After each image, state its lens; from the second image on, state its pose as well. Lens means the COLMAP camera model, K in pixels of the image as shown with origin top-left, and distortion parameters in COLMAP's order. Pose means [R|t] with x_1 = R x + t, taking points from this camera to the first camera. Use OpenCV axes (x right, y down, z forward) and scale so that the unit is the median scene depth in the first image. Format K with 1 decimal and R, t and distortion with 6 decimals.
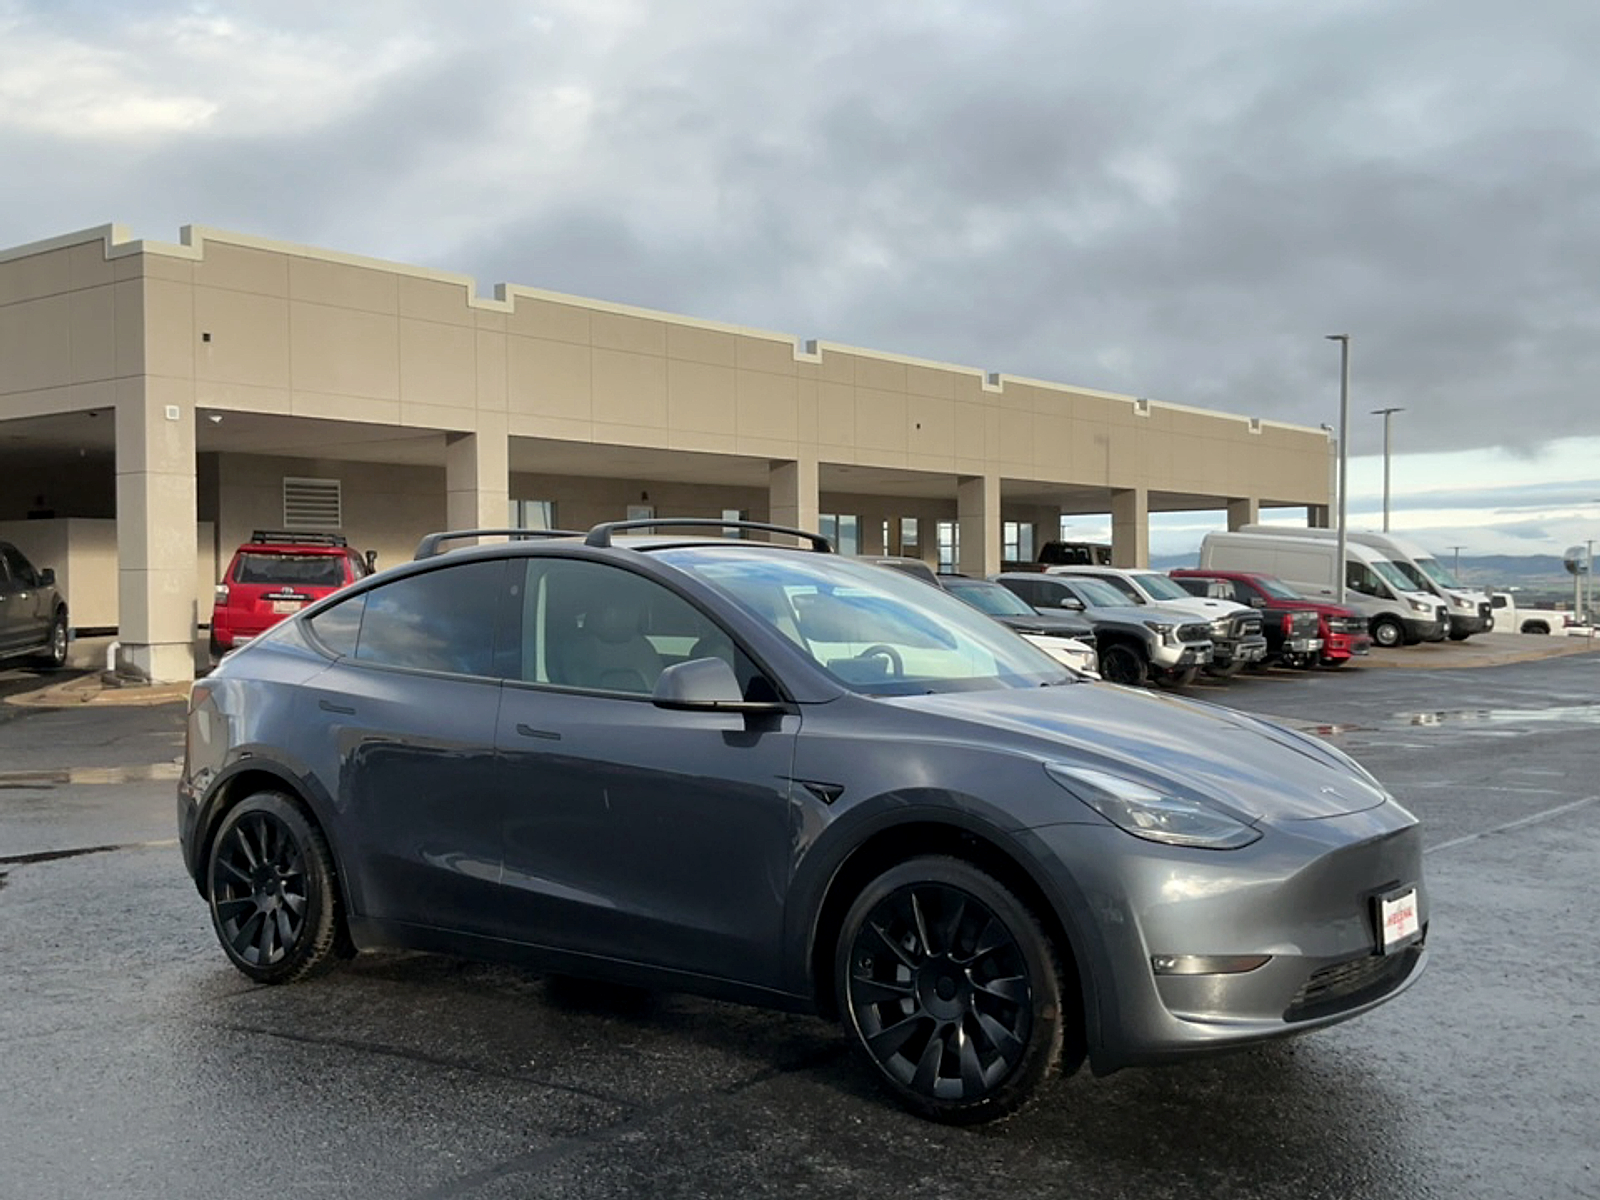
lens RADIAL K [[1686.7, 0, 811.2], [0, 1686.7, 605.7], [0, 0, 1]] dist [0.011738, 0.000000]
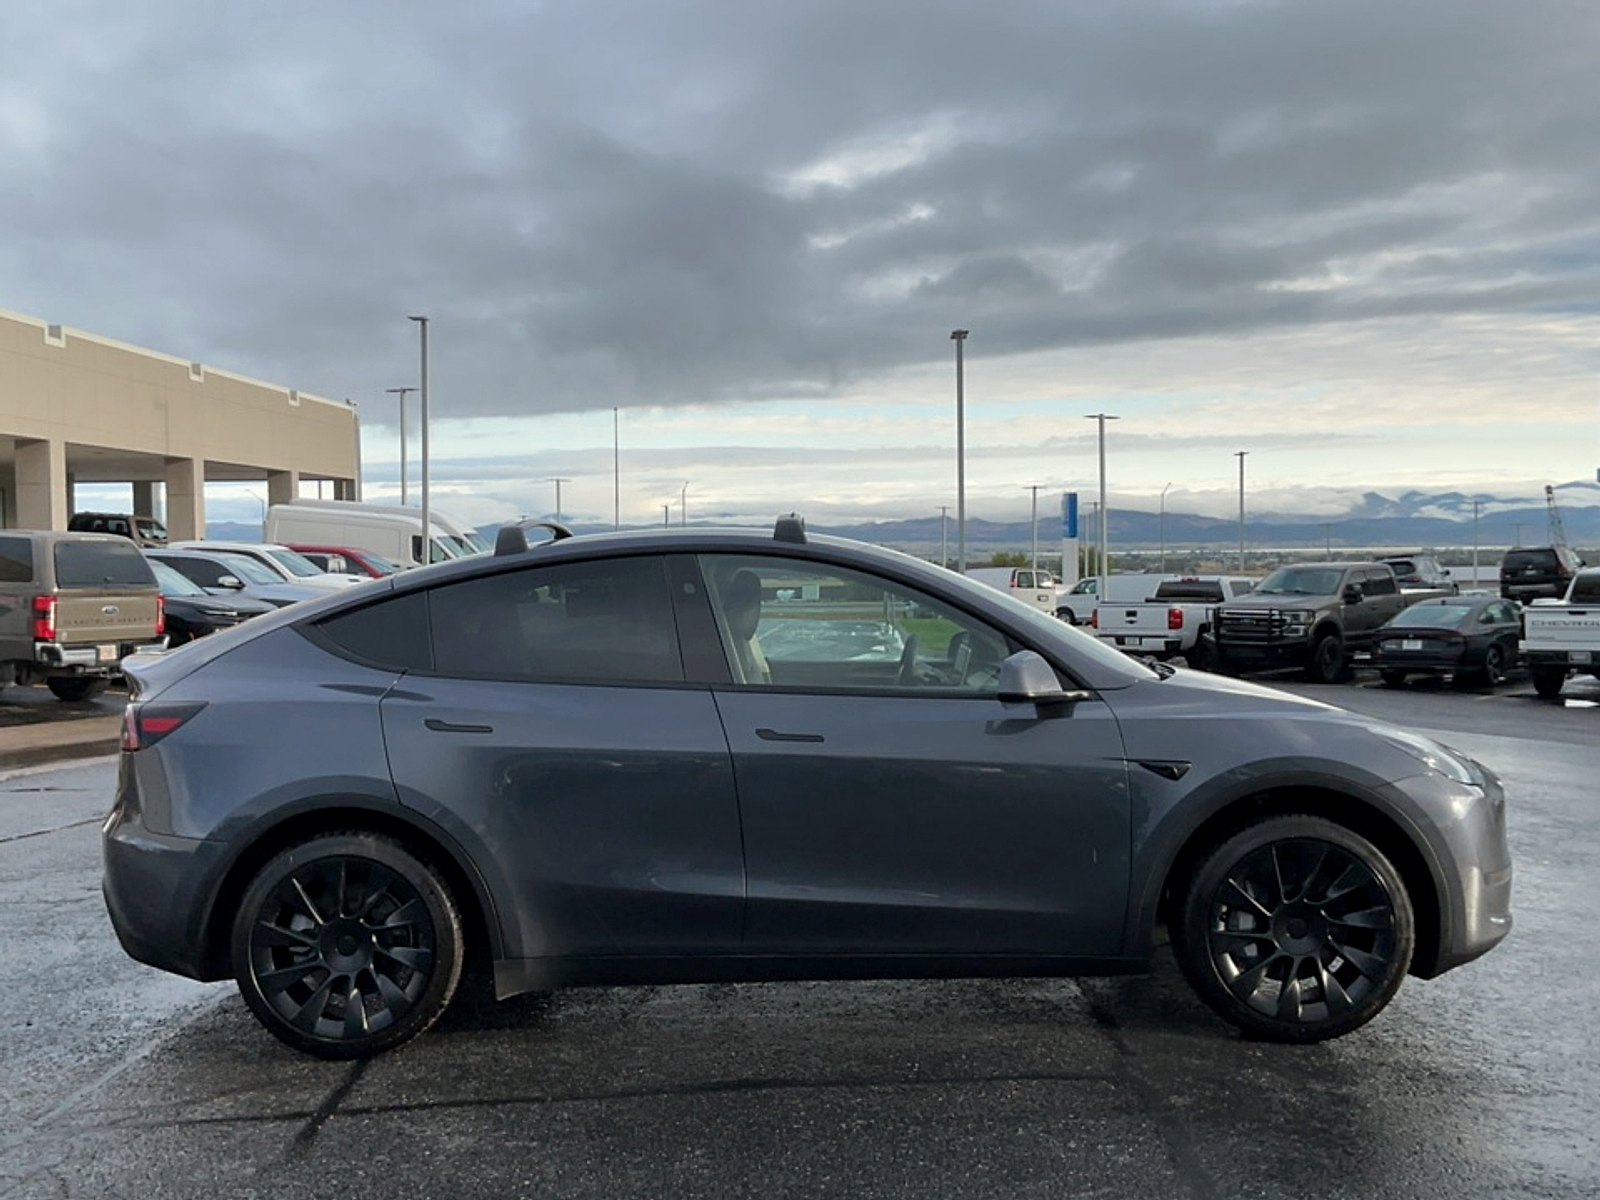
lens RADIAL K [[1686.7, 0, 812.4], [0, 1686.7, 592.5], [0, 0, 1]] dist [0.011738, 0.000000]
pose [[0.805147, -0.013923, 0.592912, -0.615389], [0.008331, 0.999891, 0.012166, -0.015360], [-0.593017, -0.004855, 0.805175, 0.183992]]
